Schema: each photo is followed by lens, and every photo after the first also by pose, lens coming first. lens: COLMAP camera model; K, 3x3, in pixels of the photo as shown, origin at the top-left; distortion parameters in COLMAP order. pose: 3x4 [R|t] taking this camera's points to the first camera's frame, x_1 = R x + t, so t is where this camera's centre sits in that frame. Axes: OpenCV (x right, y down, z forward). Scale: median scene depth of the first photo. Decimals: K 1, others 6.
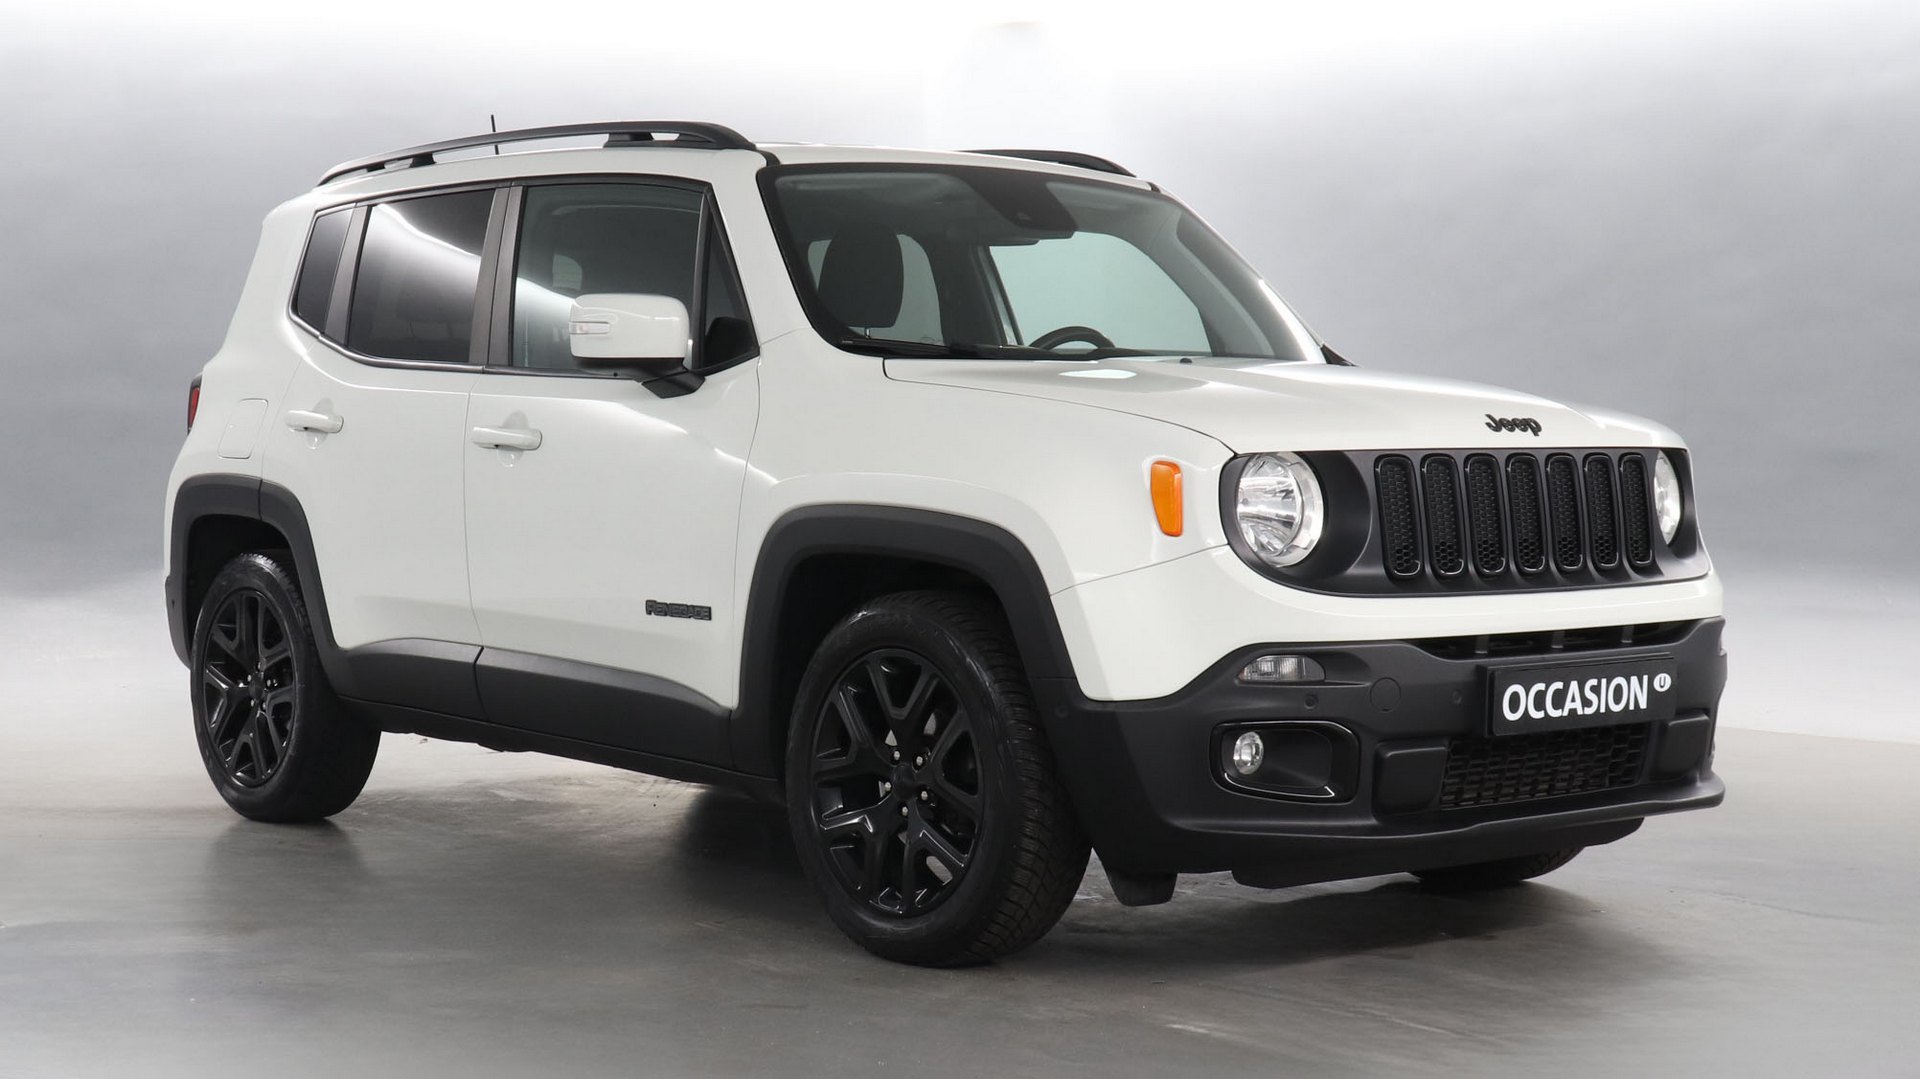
lens RADIAL K [[3541.5, 0, 969.6], [0, 3541.5, 541.6], [0, 0, 1]] dist [-0.456257, -5.258834]
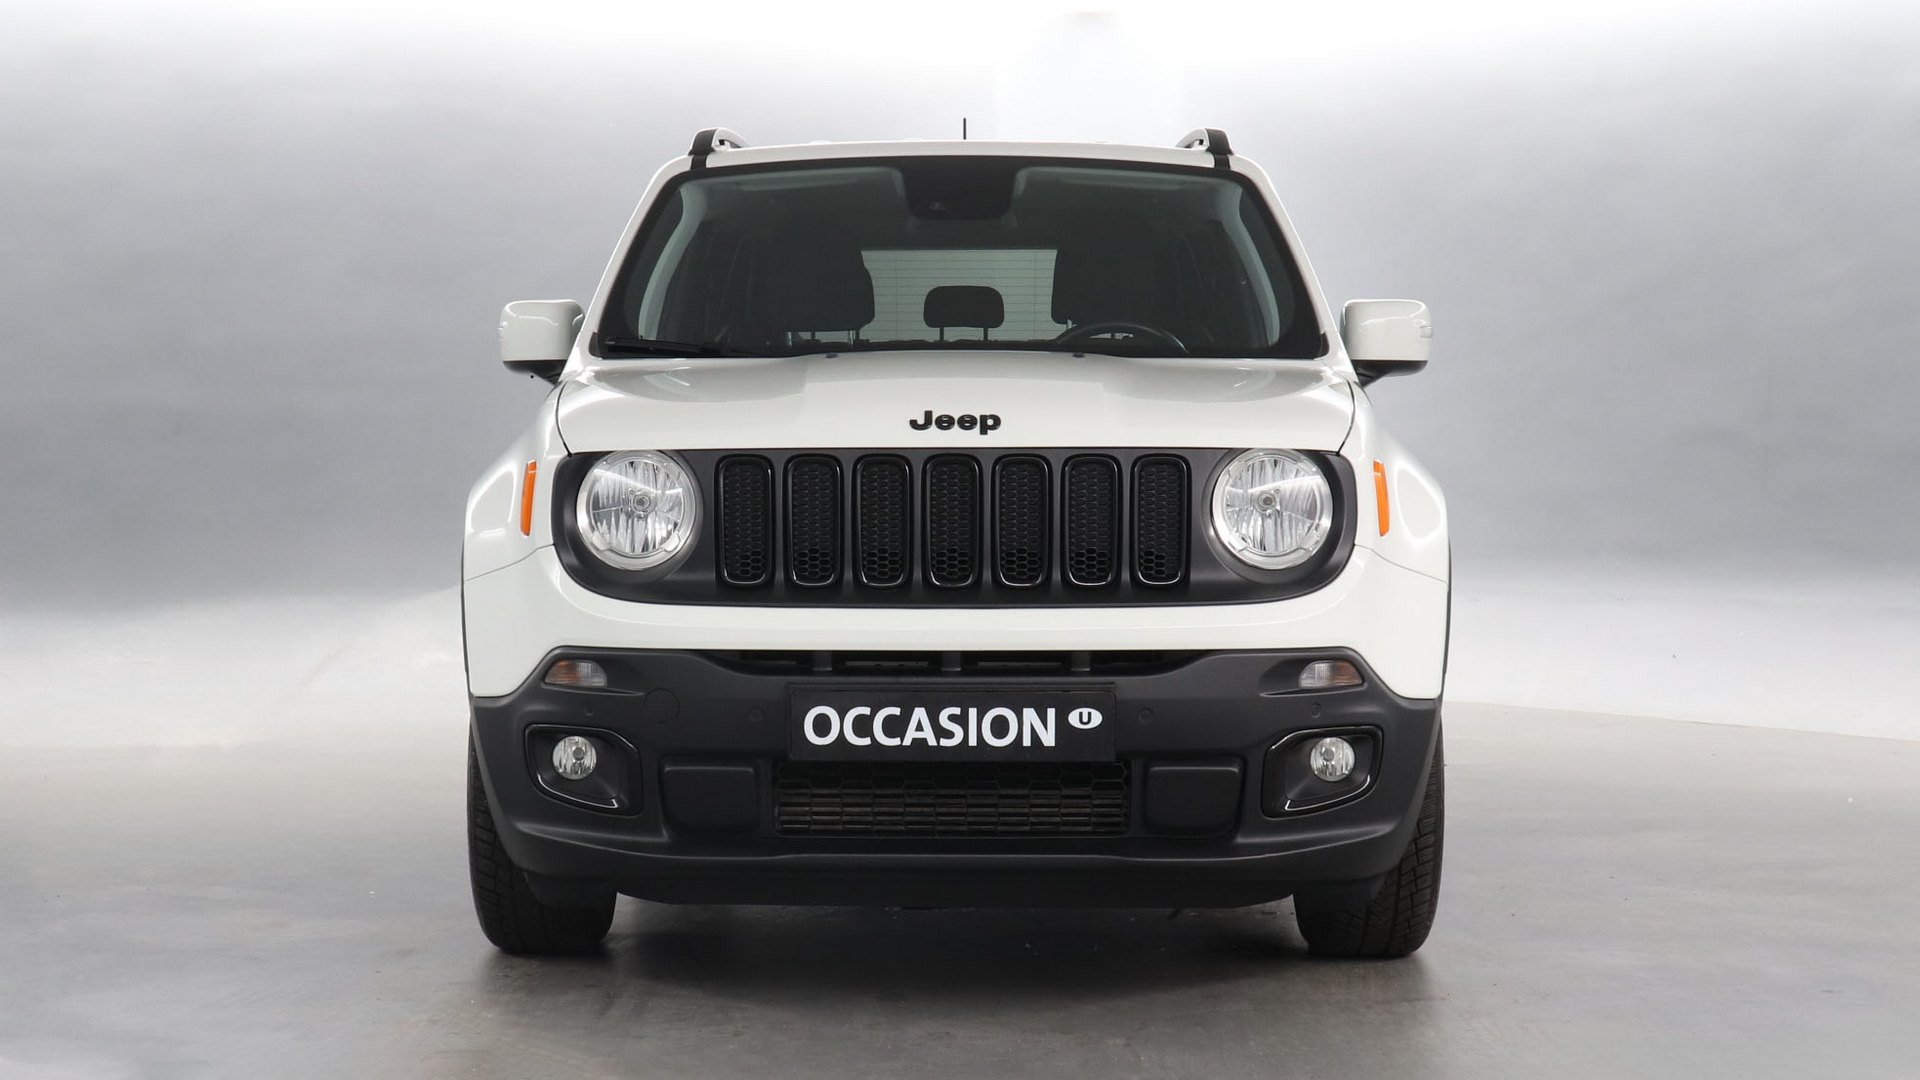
lens RADIAL K [[3541.5, 0, 969.6], [0, 3541.5, 542.1], [0, 0, 1]] dist [-0.456257, -5.258834]
pose [[0.768163, 0.023714, -0.639815, 0.759964], [-0.020873, 0.999710, 0.011992, -0.013708], [0.639914, 0.004143, 0.768435, 0.302015]]
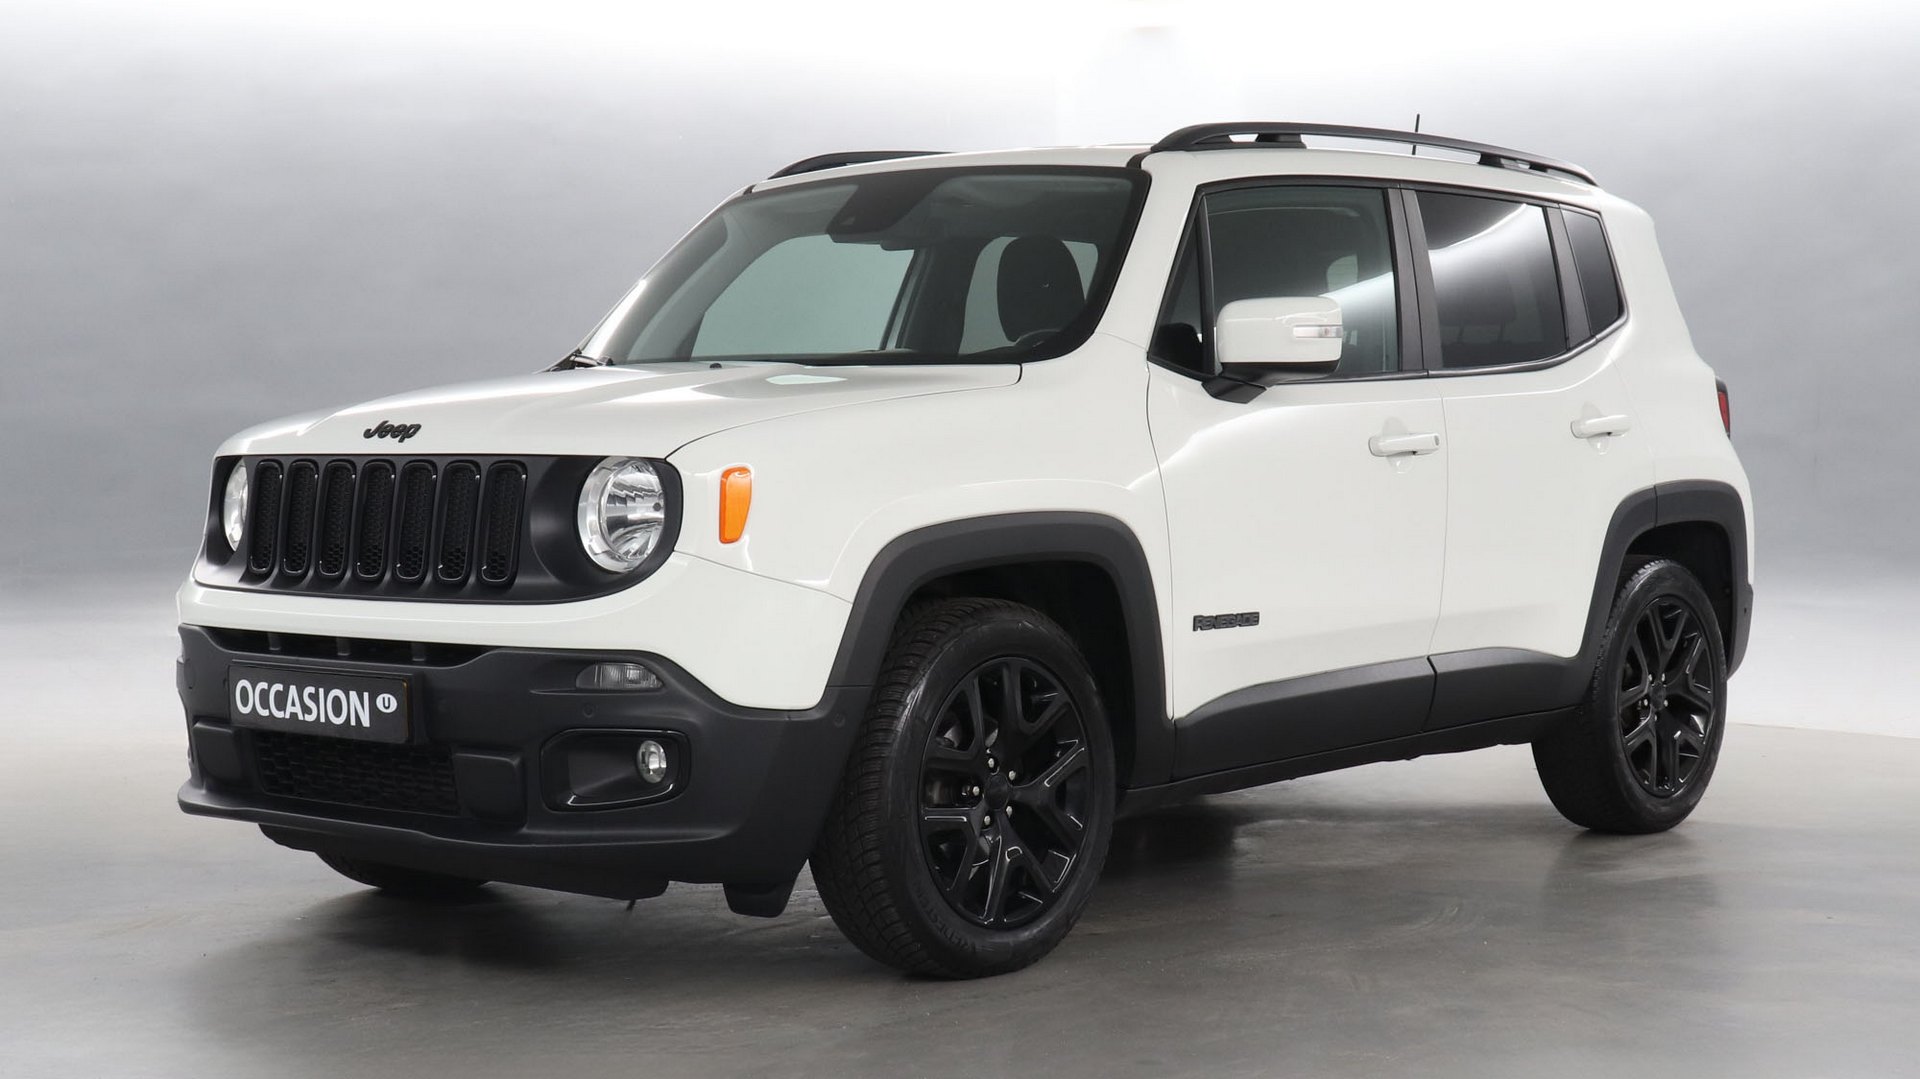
lens RADIAL K [[3541.5, 0, 969.6], [0, 3541.5, 541.6], [0, 0, 1]] dist [-0.456257, -5.258834]
pose [[0.188731, 0.028483, -0.981616, 1.179866], [-0.029714, 0.999287, 0.023283, -0.030382], [0.981579, 0.024773, 0.189442, 0.991573]]
